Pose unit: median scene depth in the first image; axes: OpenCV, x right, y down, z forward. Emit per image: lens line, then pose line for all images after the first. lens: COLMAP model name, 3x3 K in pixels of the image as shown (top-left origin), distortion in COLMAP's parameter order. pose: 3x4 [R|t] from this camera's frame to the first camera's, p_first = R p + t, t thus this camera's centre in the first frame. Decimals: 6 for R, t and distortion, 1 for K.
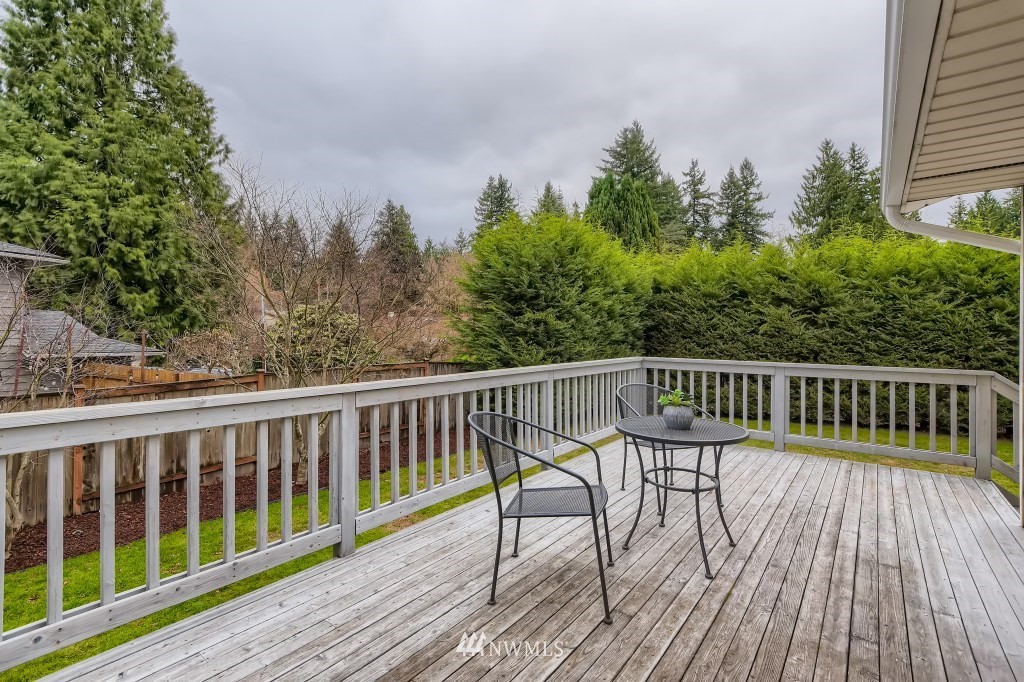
lens RADIAL K [[464.6, 0, 514.0], [0, 464.6, 334.0], [0, 0, 1]] dist [0.000064, -0.000662]
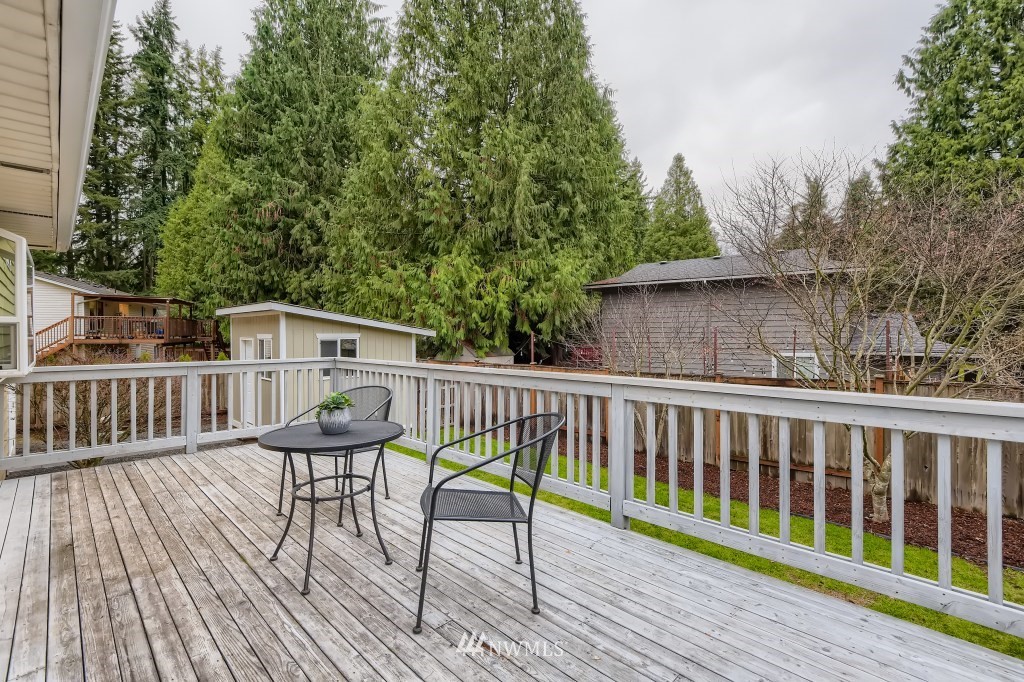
lens RADIAL K [[464.6, 0, 514.0], [0, 464.6, 334.0], [0, 0, 1]] dist [0.000064, -0.000662]
pose [[-0.129695, -0.004930, -0.991542, 1.301455], [0.006953, 0.999959, -0.005882, 0.012445], [0.991530, -0.007657, -0.129655, 1.557420]]
